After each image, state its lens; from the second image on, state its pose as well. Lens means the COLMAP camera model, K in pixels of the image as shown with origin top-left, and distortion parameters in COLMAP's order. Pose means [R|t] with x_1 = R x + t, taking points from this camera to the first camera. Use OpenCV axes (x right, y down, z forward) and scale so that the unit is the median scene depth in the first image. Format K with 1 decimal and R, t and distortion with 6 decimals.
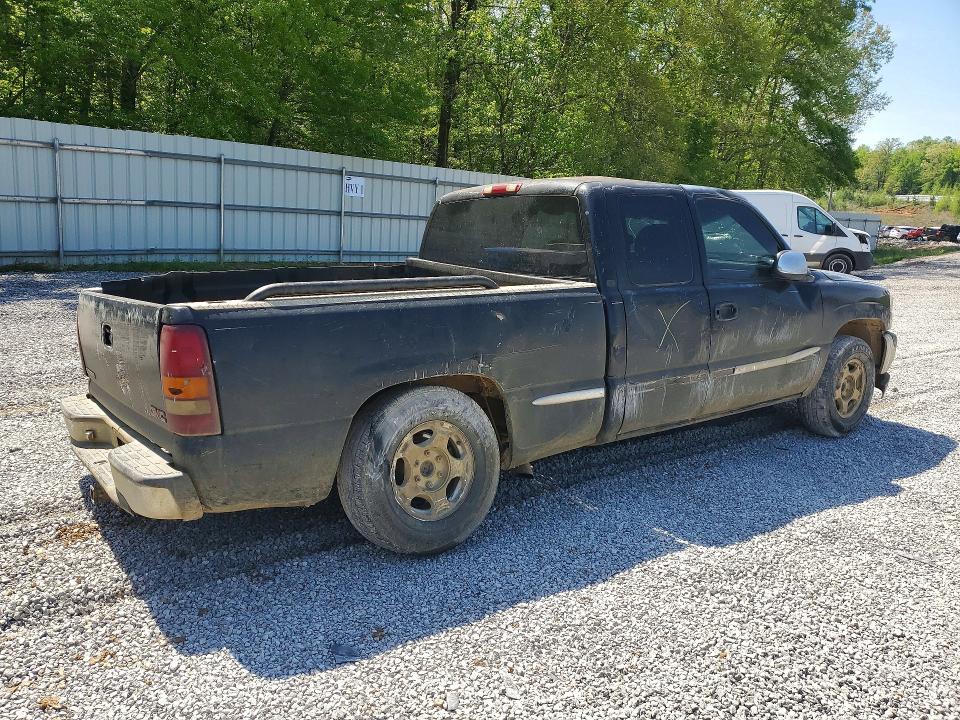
lens RADIAL K [[739.2, 0, 469.5], [0, 739.2, 355.2], [0, 0, 1]] dist [0.027202, -0.004880]
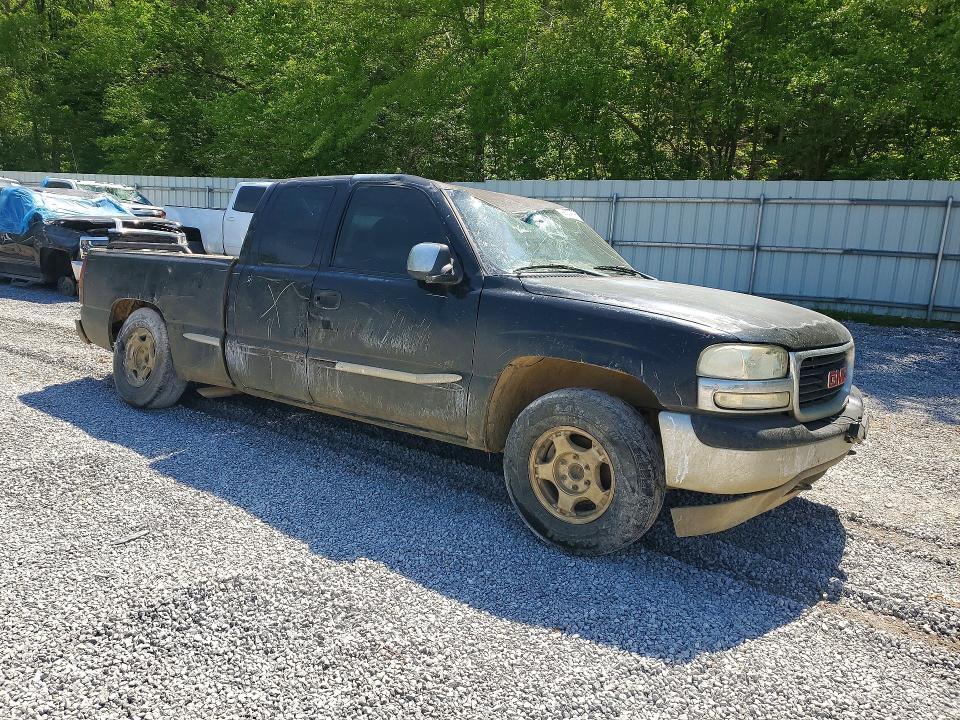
lens RADIAL K [[739.2, 0, 470.9], [0, 739.2, 363.1], [0, 0, 1]] dist [0.027202, -0.004880]
pose [[0.273650, 0.136033, -0.952161, 0.477205], [-0.218013, 0.972955, 0.076347, -0.033383], [0.936796, 0.186691, 0.295906, 0.326160]]
